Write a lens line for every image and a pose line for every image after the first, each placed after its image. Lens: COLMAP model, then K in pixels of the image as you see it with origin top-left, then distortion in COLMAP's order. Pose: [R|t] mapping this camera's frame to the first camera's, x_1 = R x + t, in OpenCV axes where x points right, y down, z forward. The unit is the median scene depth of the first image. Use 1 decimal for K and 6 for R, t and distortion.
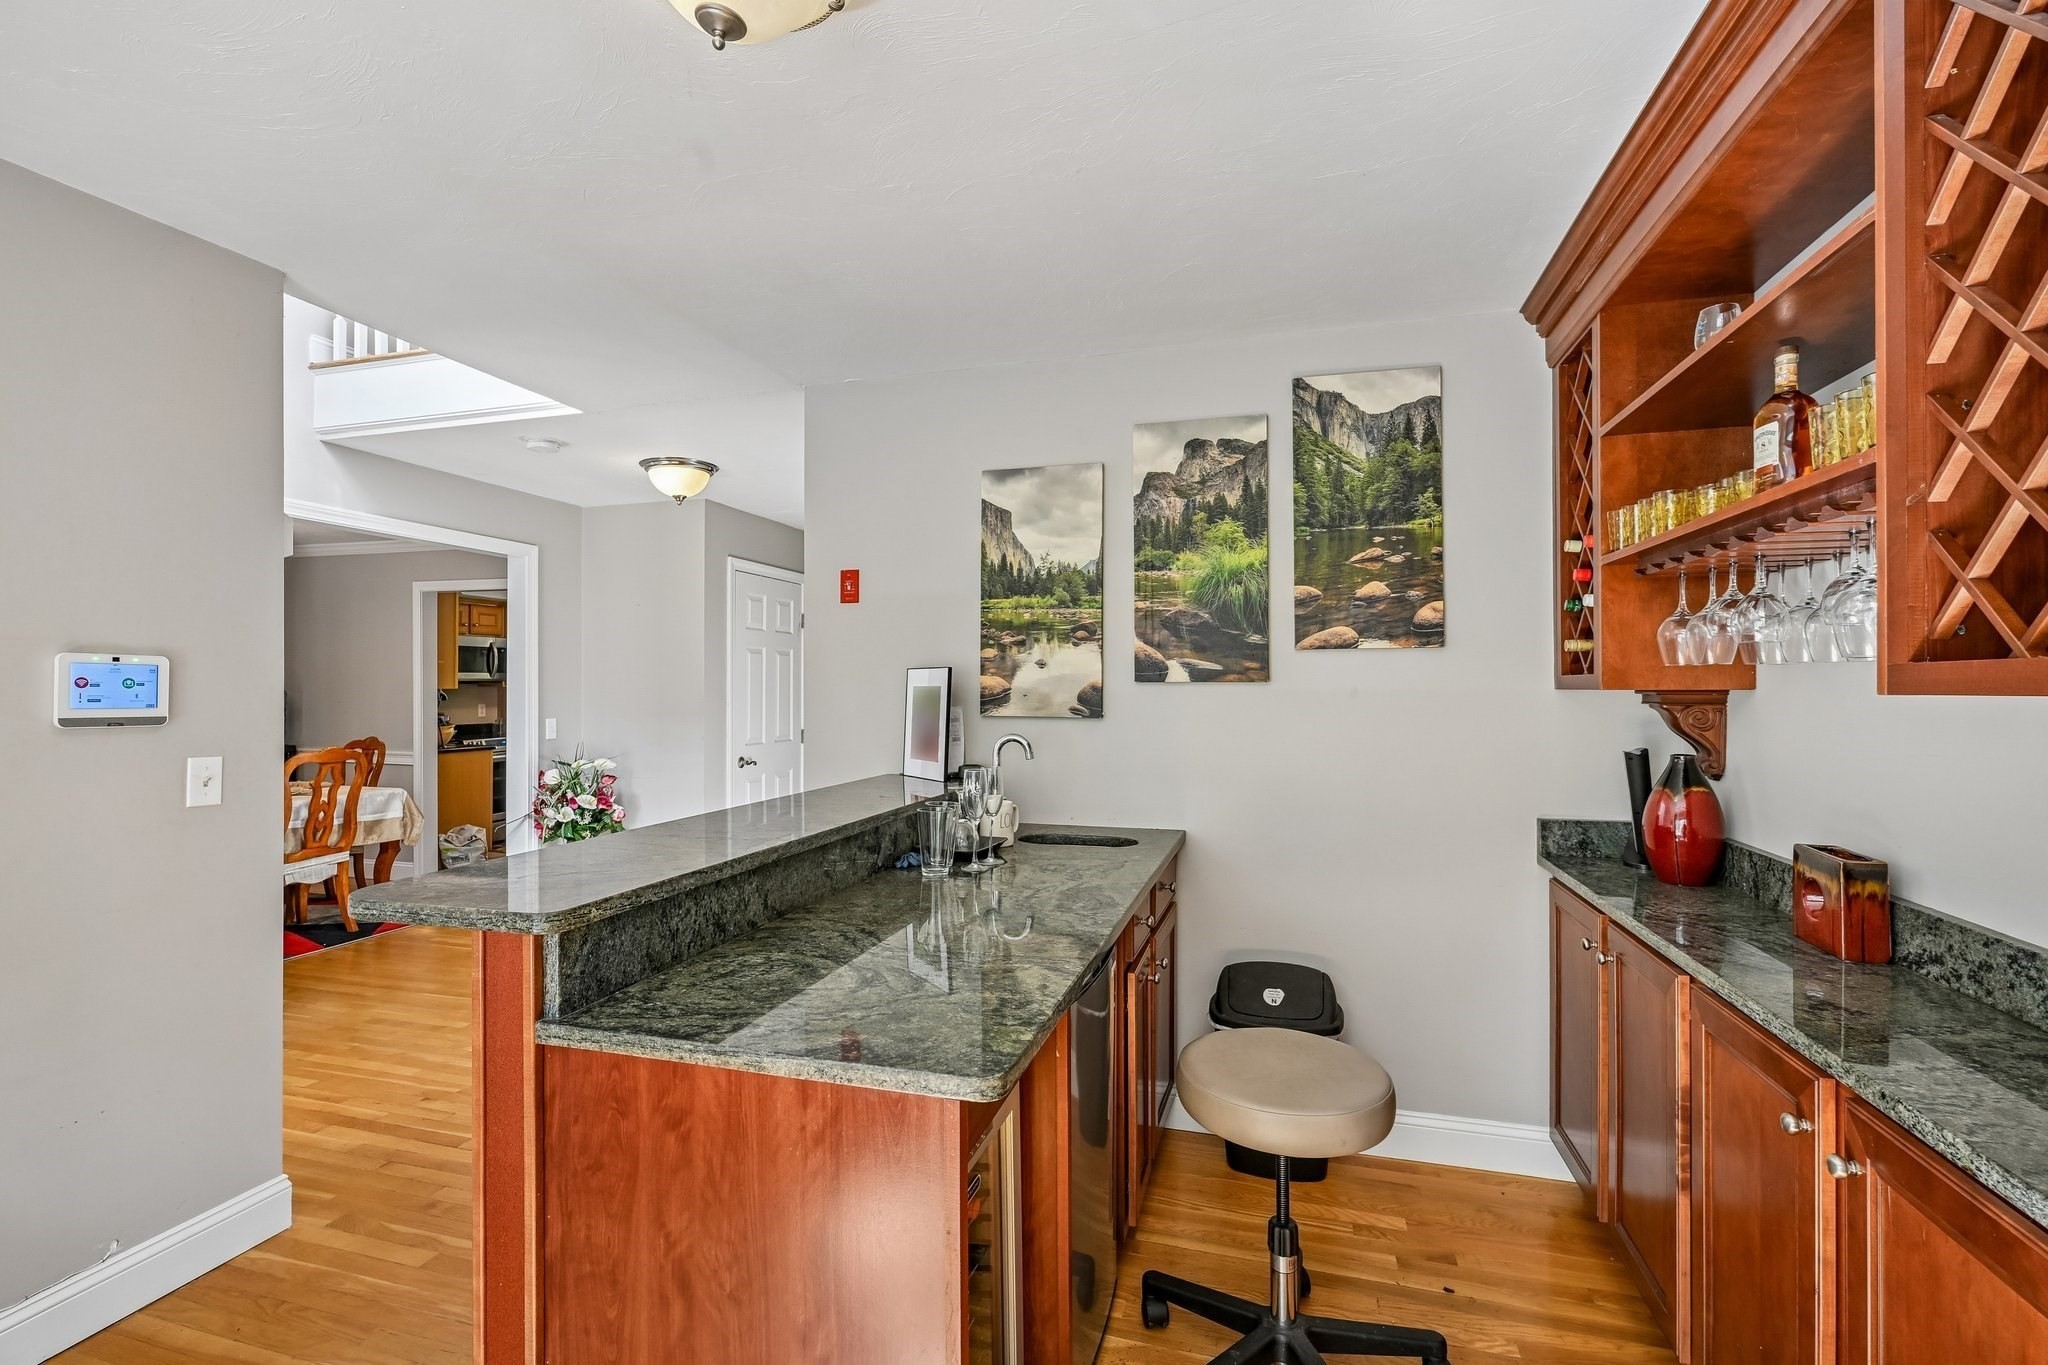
lens RADIAL K [[920.8, 0, 1024.0], [0, 920.8, 682.5], [0, 0, 1]] dist [0.000506, -0.000050]
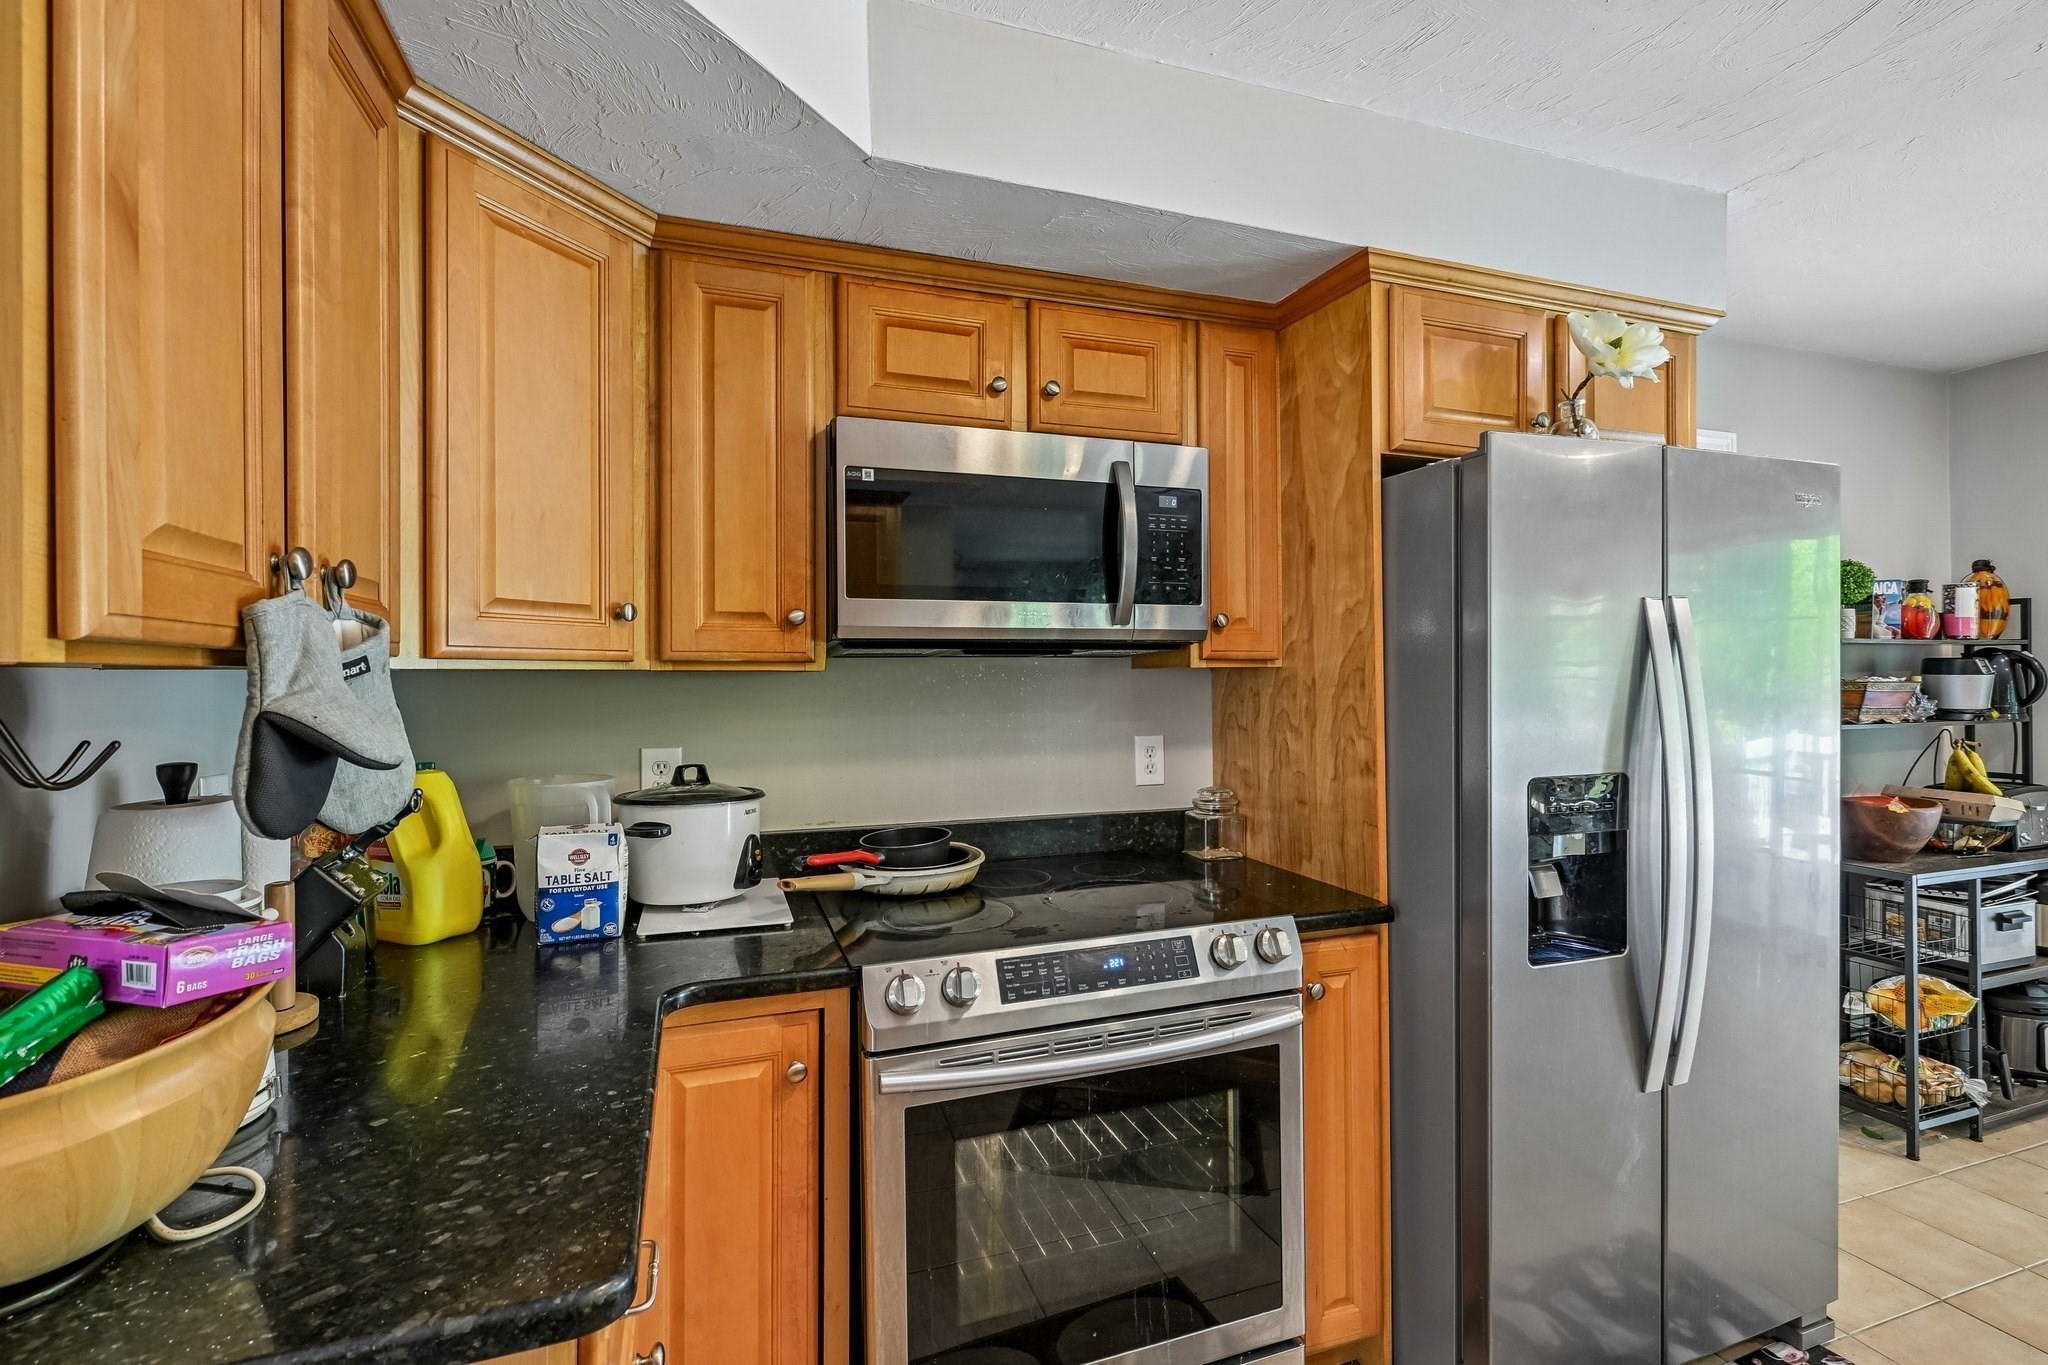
lens RADIAL K [[921.2, 0, 1021.4], [0, 921.2, 672.4], [0, 0, 1]] dist [0.001080, 0.000156]
pose [[0.579183, -0.005453, -0.815179, -0.410911], [0.007306, 0.999972, -0.001498, 0.006336], [0.815165, -0.005088, 0.579207, 0.850535]]
